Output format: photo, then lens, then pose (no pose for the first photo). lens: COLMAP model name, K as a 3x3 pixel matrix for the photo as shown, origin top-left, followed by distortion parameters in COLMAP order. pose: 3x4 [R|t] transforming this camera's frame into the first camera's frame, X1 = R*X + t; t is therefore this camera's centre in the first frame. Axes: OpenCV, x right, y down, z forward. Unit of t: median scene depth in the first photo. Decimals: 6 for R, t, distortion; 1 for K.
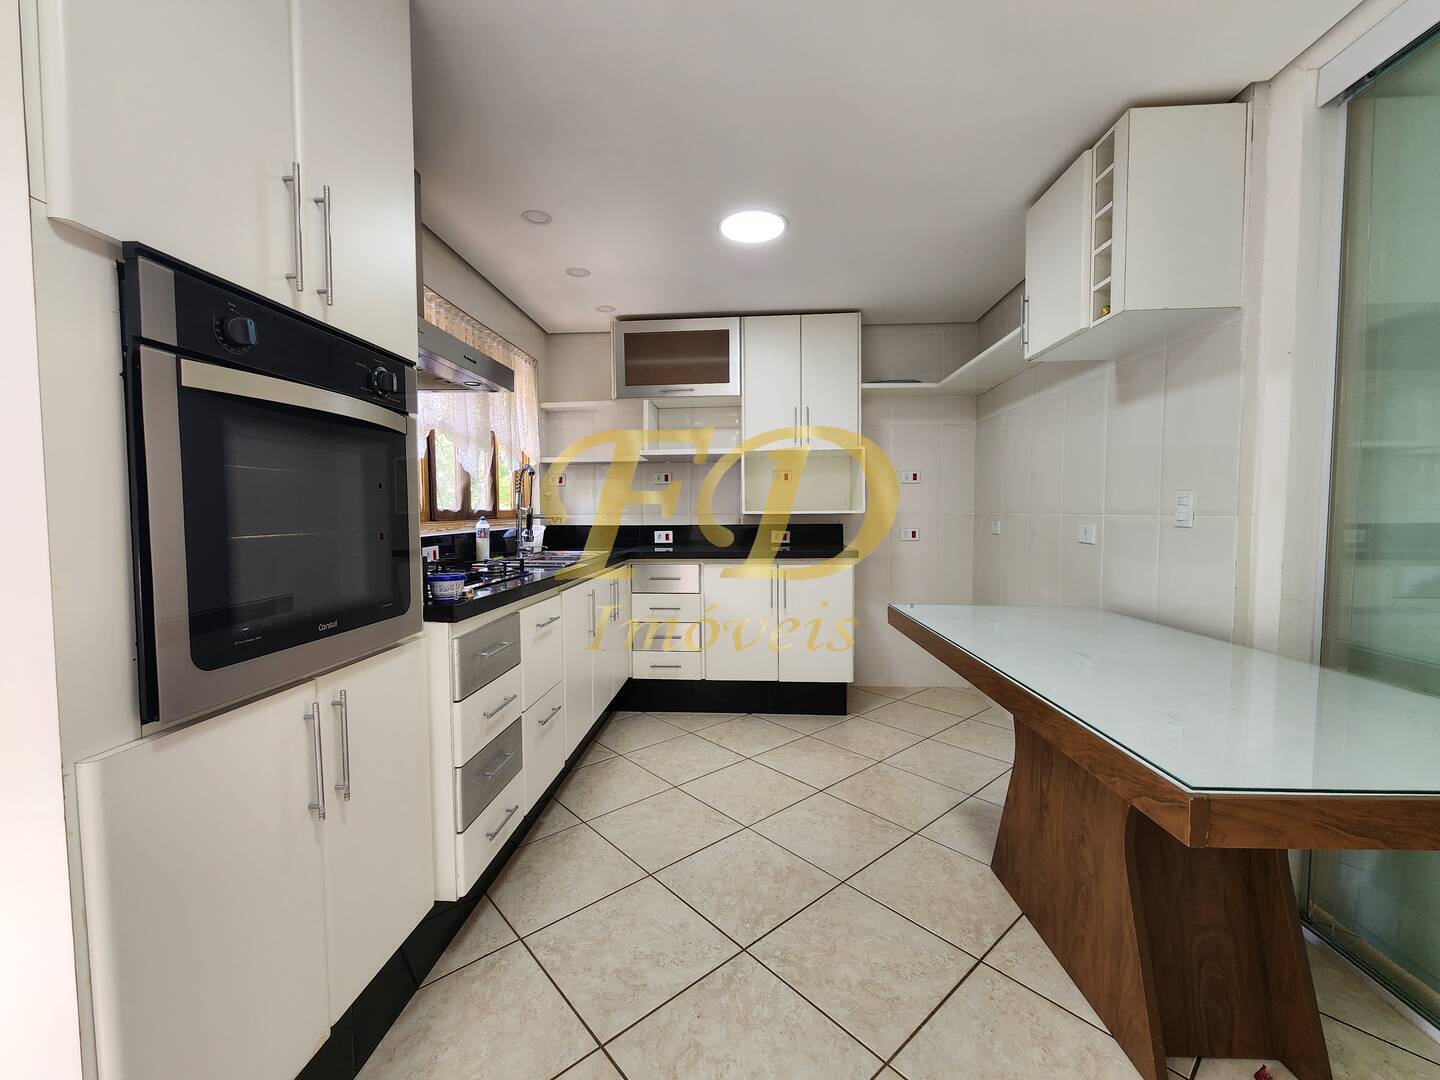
lens RADIAL K [[592.1, 0, 714.6], [0, 592.1, 537.8], [0, 0, 1]] dist [0.000890, -0.001714]
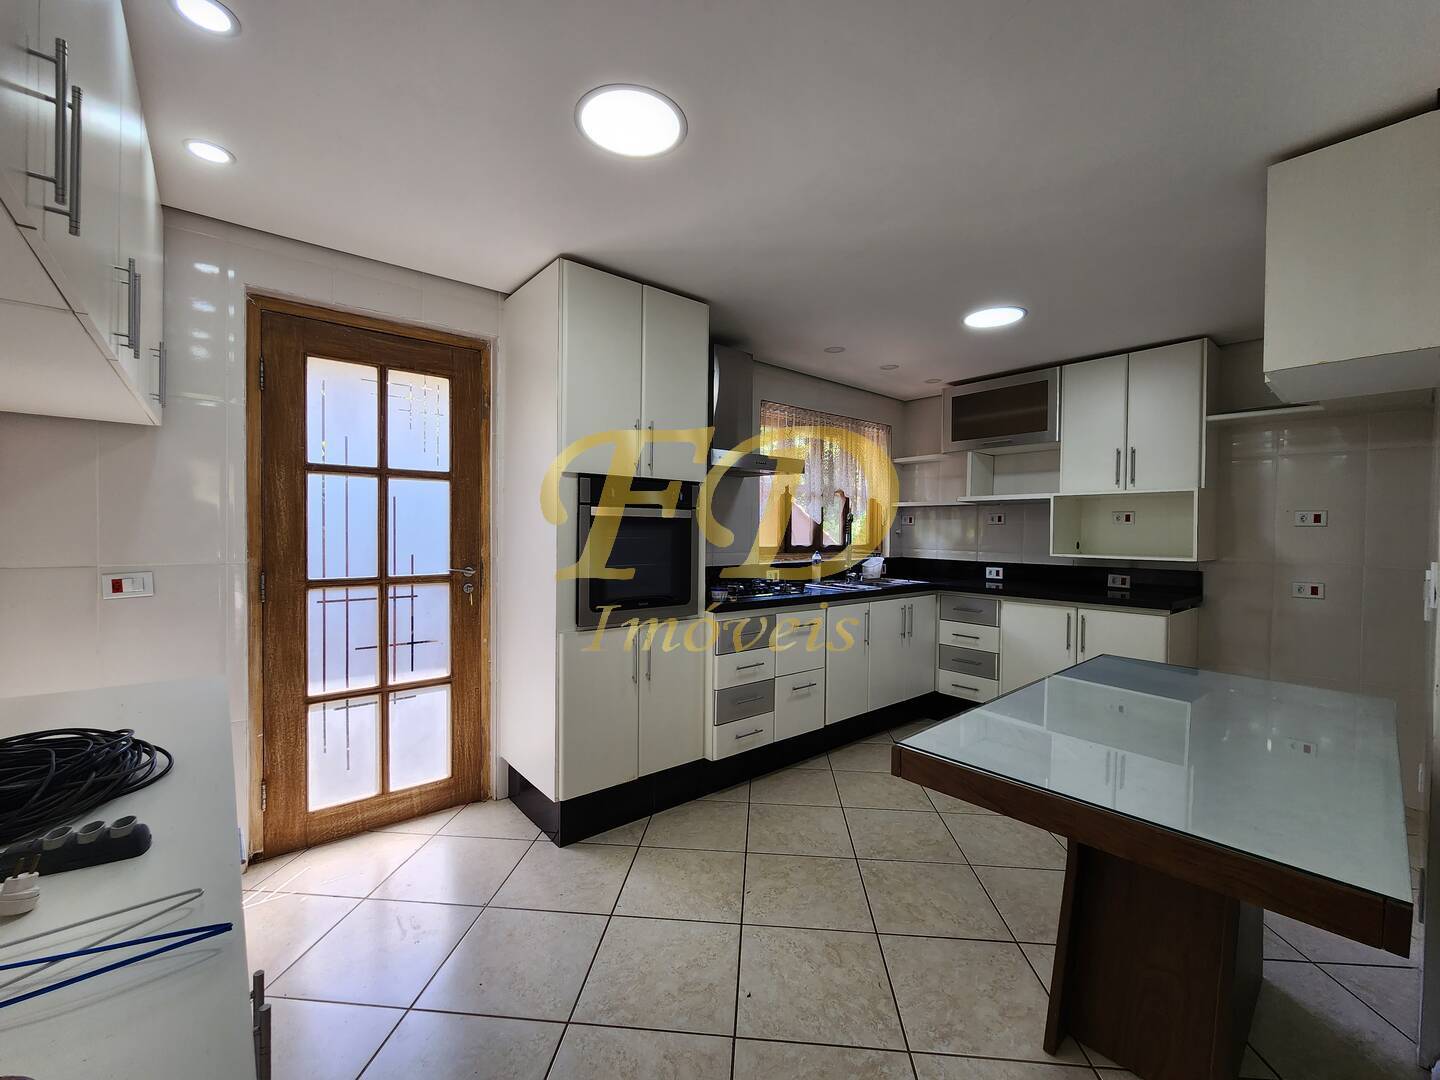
lens RADIAL K [[592.1, 0, 719.6], [0, 592.1, 534.5], [0, 0, 1]] dist [0.000890, -0.001714]
pose [[0.703280, 0.019397, -0.710649, 0.361187], [-0.048164, 0.998631, -0.020408, -0.028124], [0.709280, 0.048580, 0.703251, -0.137066]]
